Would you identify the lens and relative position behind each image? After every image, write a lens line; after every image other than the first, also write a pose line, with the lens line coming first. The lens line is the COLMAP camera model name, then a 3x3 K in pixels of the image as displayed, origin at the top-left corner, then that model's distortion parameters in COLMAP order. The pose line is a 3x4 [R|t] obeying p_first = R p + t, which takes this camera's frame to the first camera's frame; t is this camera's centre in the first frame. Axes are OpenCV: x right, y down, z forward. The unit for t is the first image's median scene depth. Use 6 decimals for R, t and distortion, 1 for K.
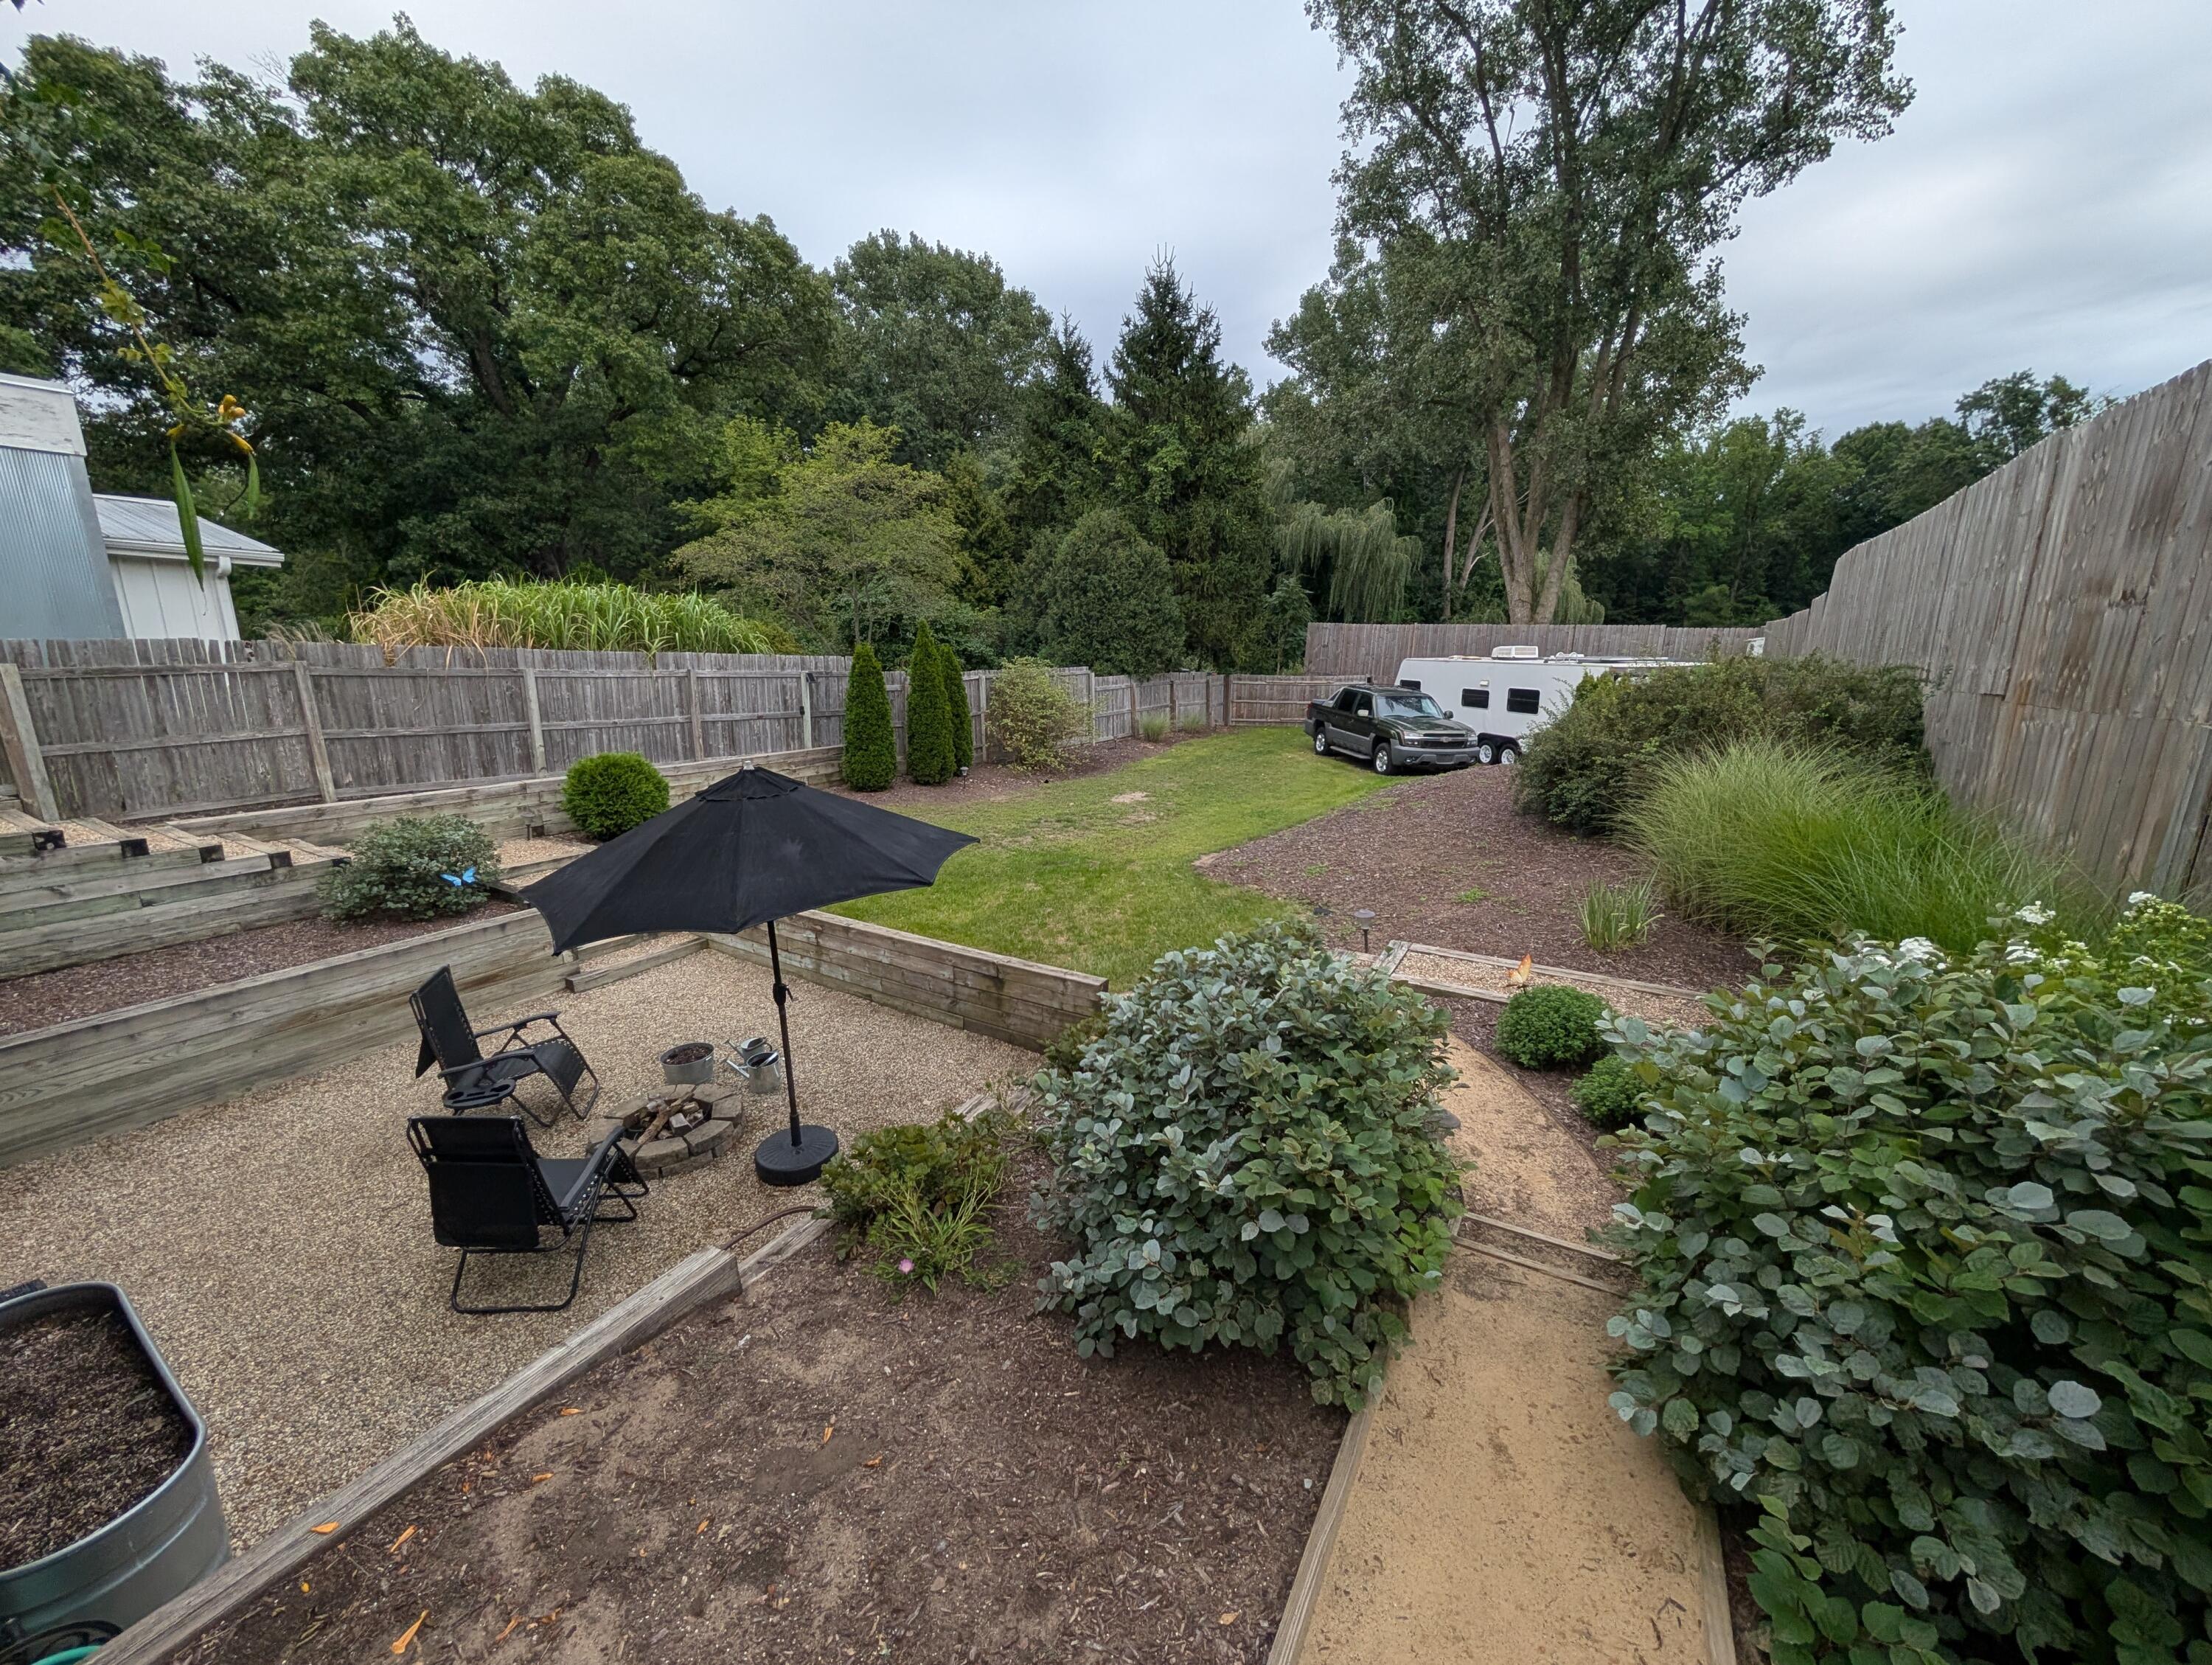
lens RADIAL K [[841.9, 0, 1095.4], [0, 841.9, 834.3], [0, 0, 1]] dist [-0.006207, 0.000107]
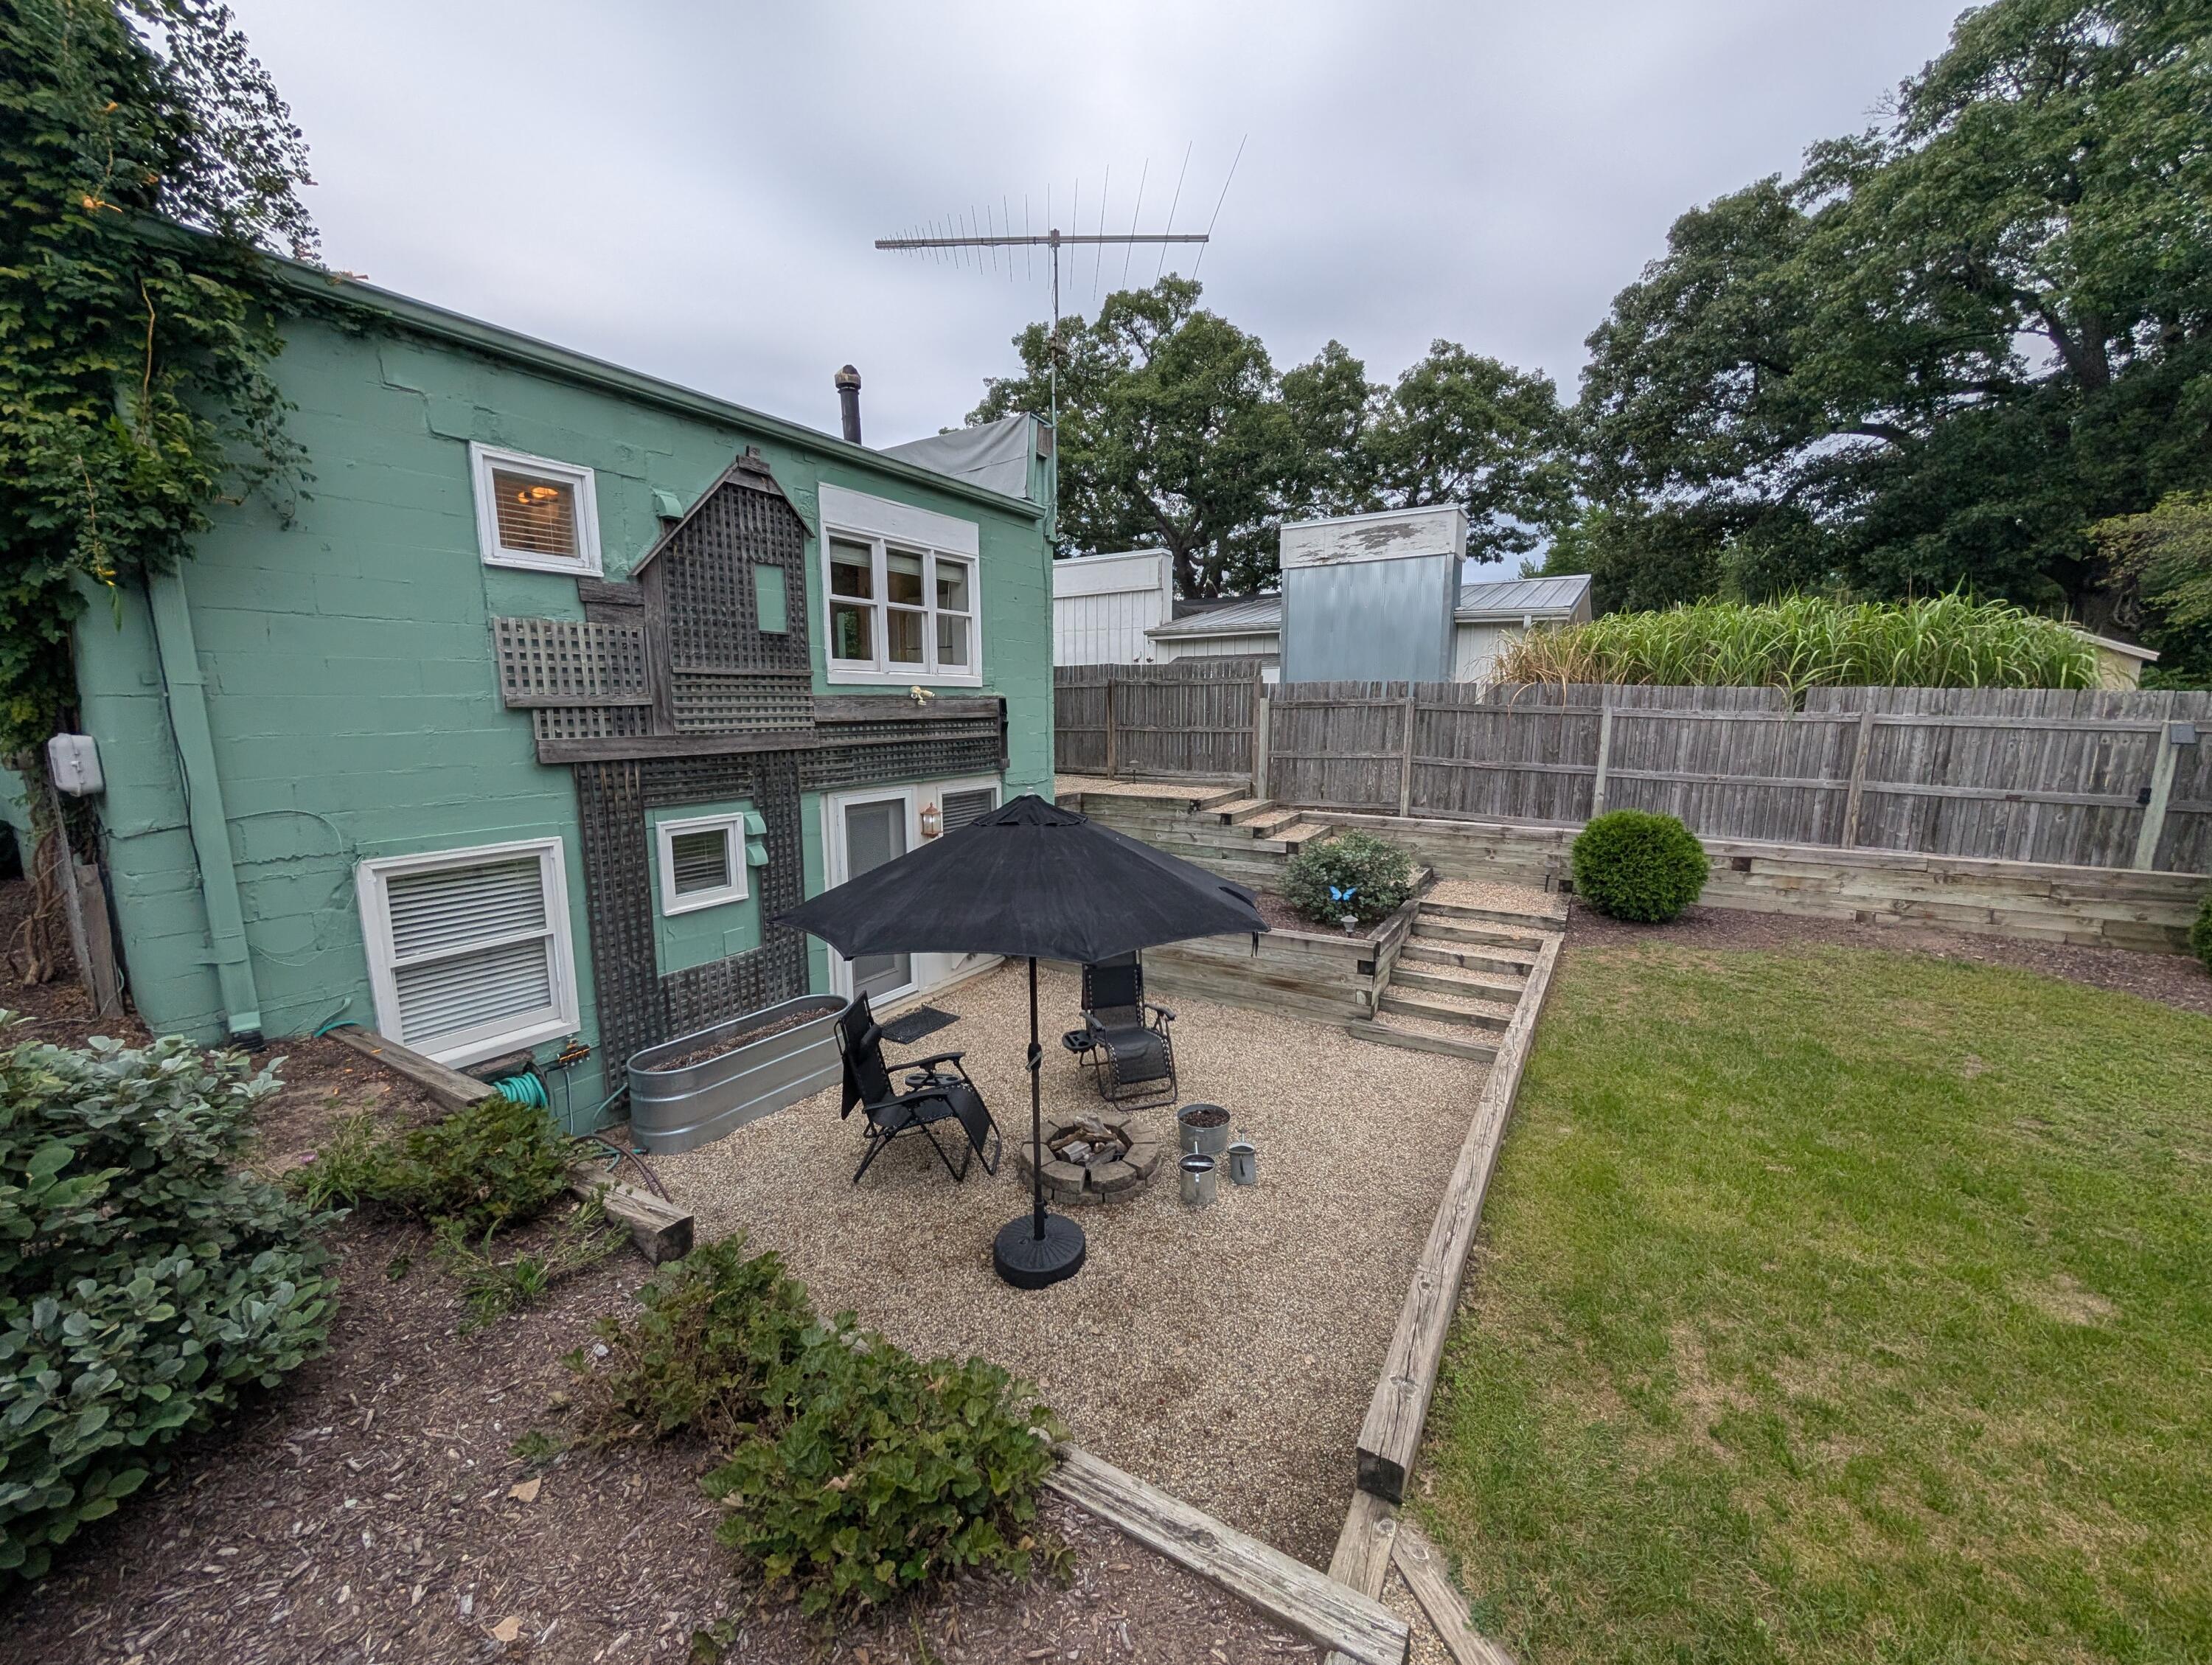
lens RADIAL K [[841.9, 0, 1096.7], [0, 841.9, 827.5], [0, 0, 1]] dist [-0.006207, 0.000107]
pose [[-0.020029, 0.143176, -0.989495, 0.209481], [-0.210451, 0.966916, 0.144169, -0.081601], [0.977399, 0.211128, 0.010765, 0.450319]]
